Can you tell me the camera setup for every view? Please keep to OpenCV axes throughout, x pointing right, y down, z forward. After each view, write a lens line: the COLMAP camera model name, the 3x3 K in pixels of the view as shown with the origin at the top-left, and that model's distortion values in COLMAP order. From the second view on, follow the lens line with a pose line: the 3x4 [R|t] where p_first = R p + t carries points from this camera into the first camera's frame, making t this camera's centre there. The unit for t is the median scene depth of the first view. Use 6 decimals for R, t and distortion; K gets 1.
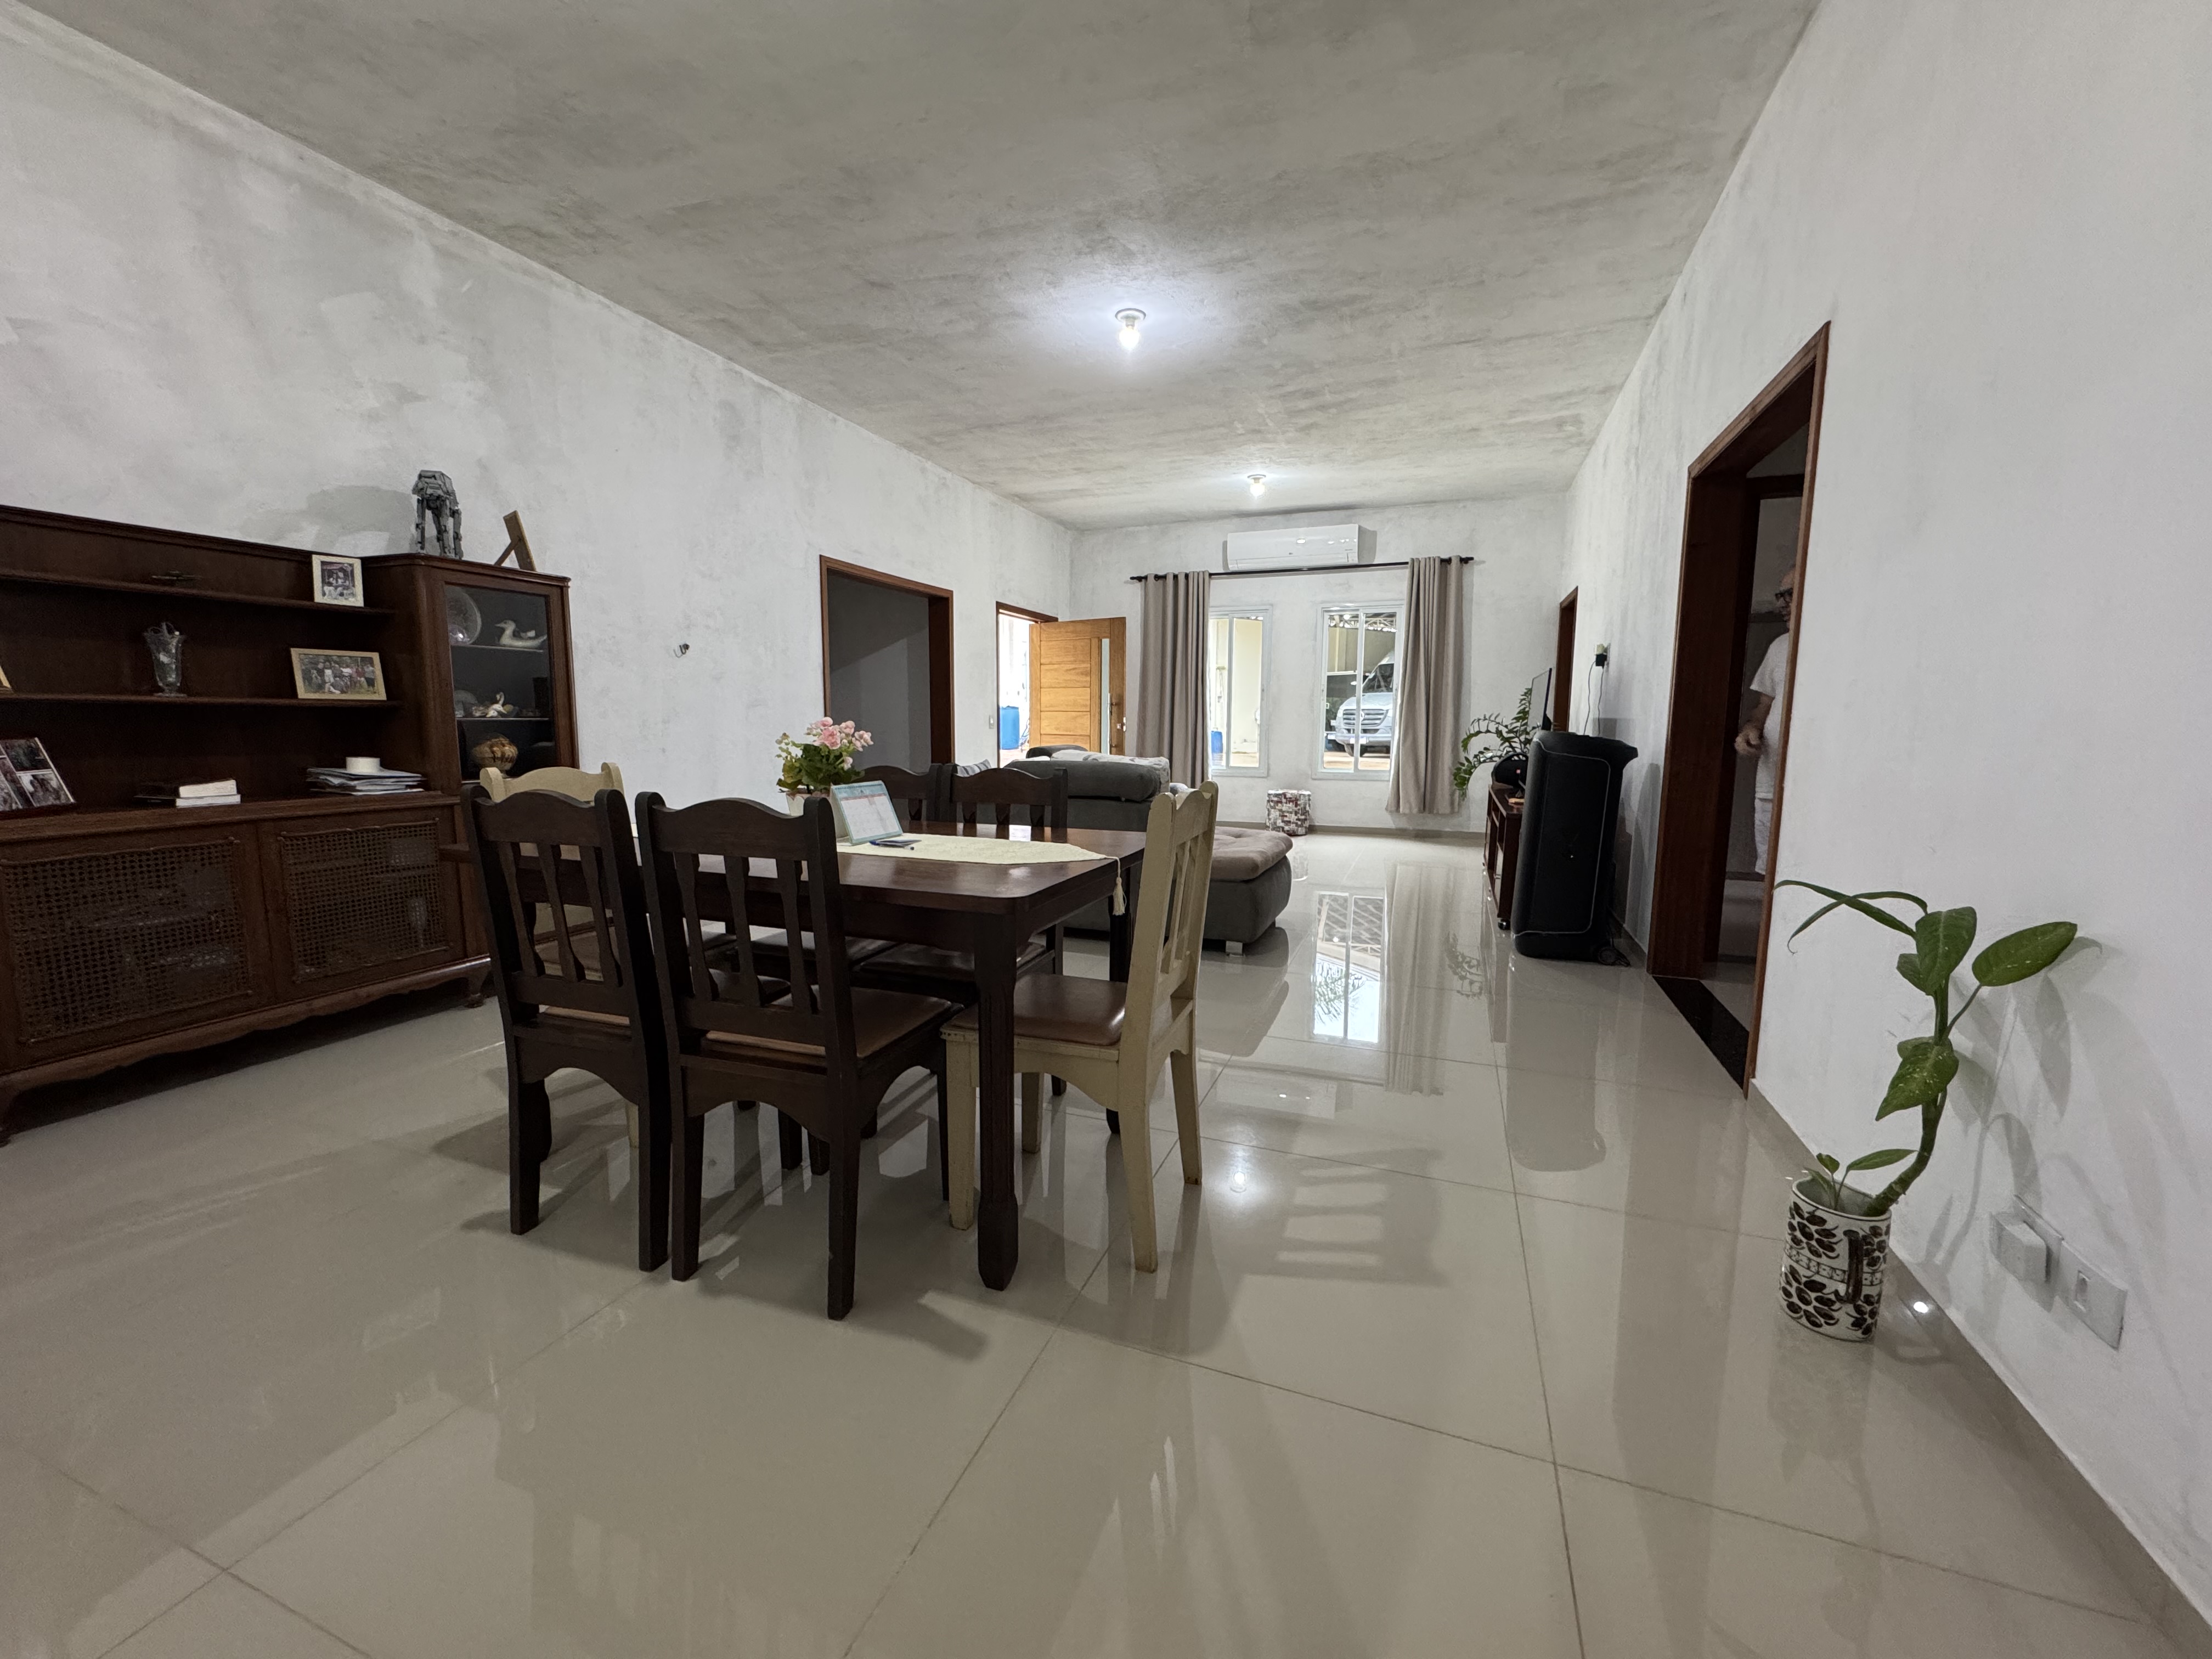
lens RADIAL K [[882.3, 0, 1106.0], [0, 882.3, 829.5], [0, 0, 1]] dist [-0.001418, -0.000153]
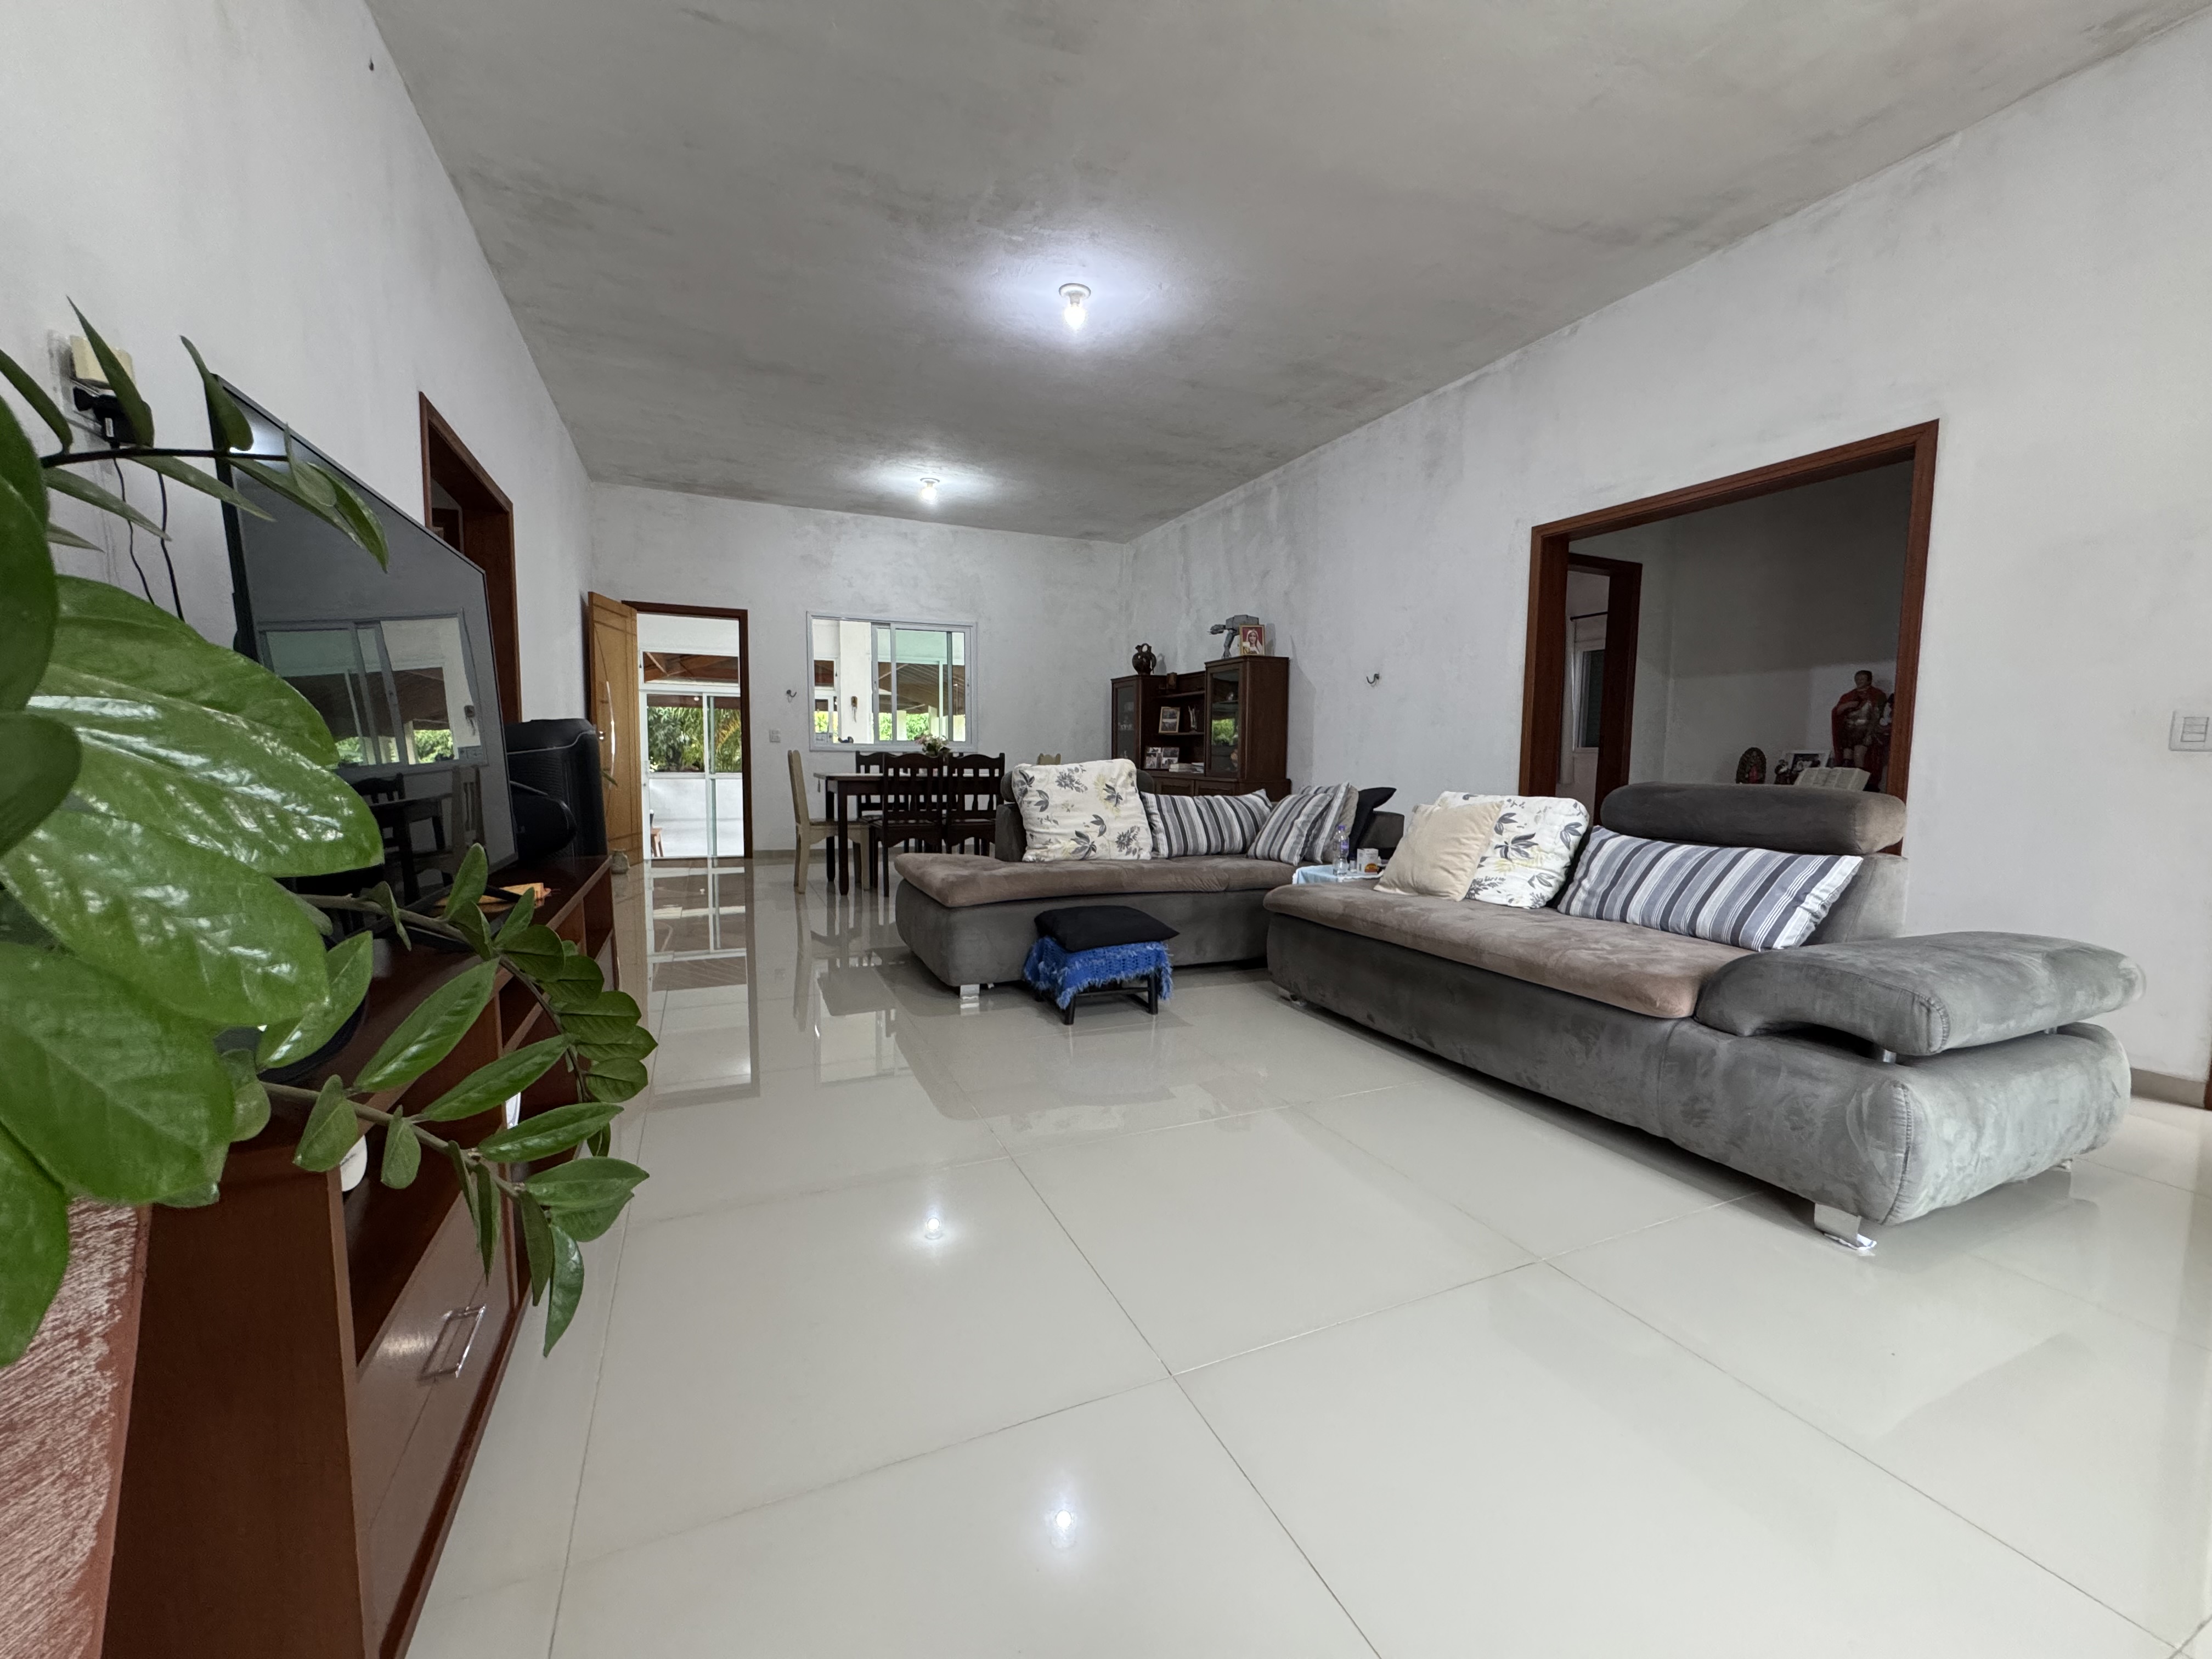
lens RADIAL K [[882.3, 0, 1106.0], [0, 882.3, 829.5], [0, 0, 1]] dist [-0.001418, -0.000153]
pose [[-0.708235, 0.052137, -0.704049, 0.648256], [-0.097908, 0.980378, 0.171091, -0.181227], [0.699155, 0.190105, -0.689233, 1.668812]]
